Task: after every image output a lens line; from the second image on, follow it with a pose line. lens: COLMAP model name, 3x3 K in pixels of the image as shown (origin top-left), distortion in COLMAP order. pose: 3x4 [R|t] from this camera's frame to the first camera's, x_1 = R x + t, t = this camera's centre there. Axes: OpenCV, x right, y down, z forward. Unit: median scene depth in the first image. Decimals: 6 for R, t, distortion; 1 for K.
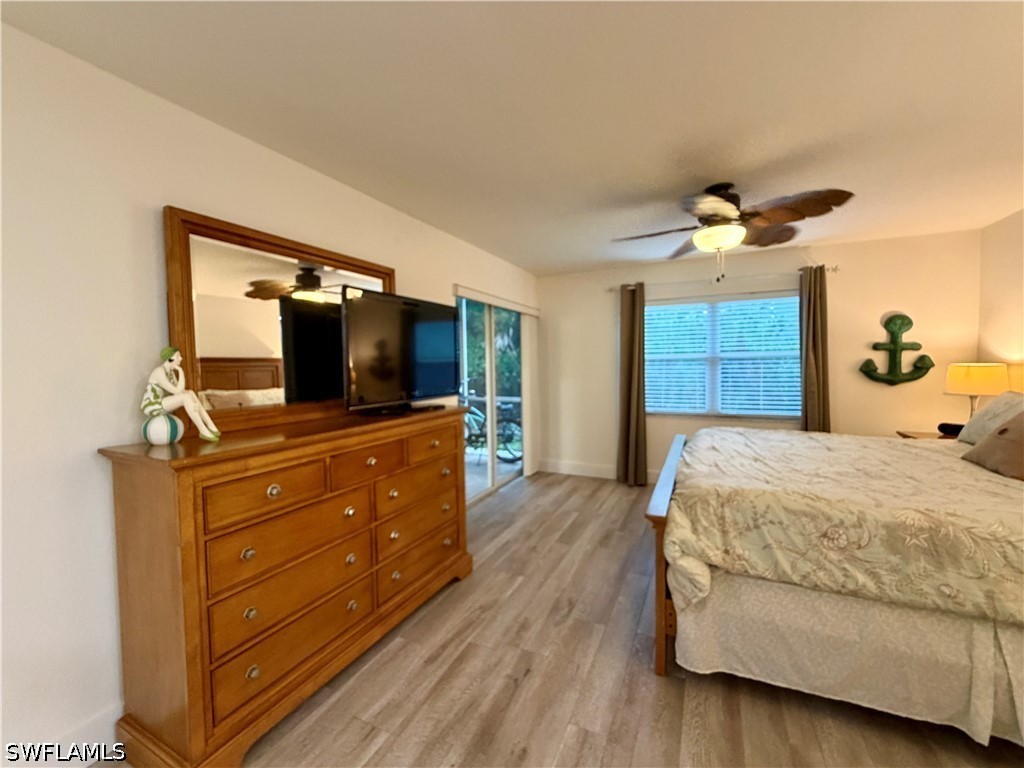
lens RADIAL K [[407.9, 0, 510.1], [0, 407.9, 382.8], [0, 0, 1]] dist [-0.000189, -0.000691]
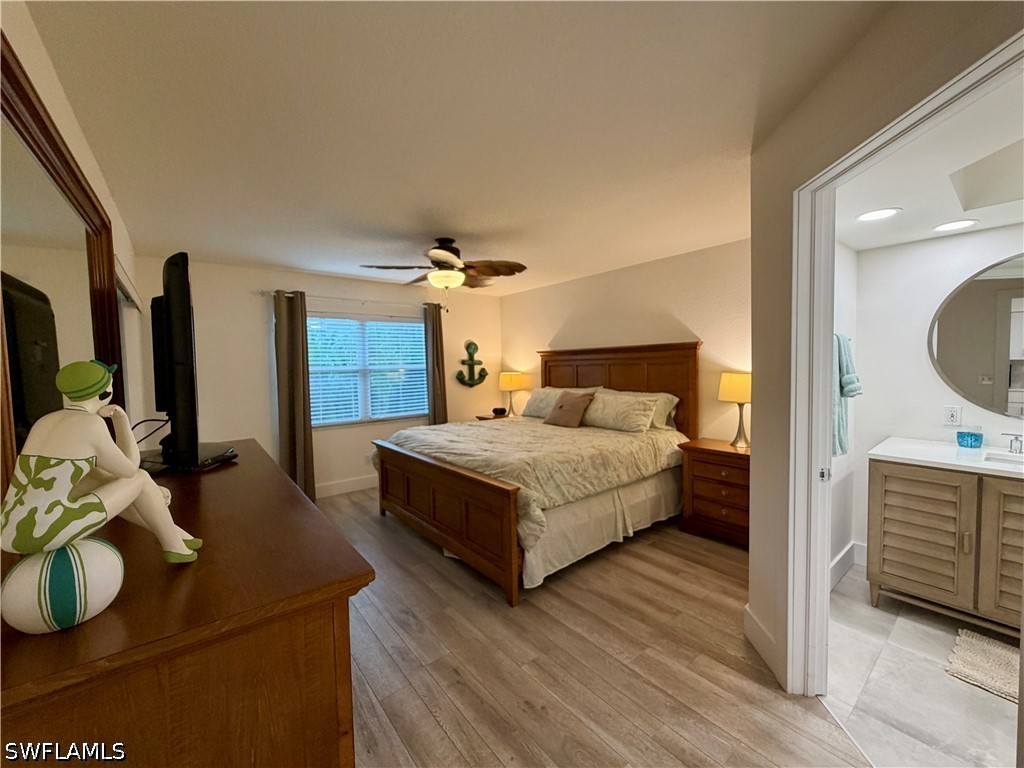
lens RADIAL K [[407.9, 0, 510.1], [0, 407.9, 382.8], [0, 0, 1]] dist [-0.000189, -0.000691]
pose [[0.439640, -0.032599, 0.897582, -0.784955], [0.053523, 0.998516, 0.010049, -0.037785], [-0.896578, 0.043623, 0.440733, 0.362097]]
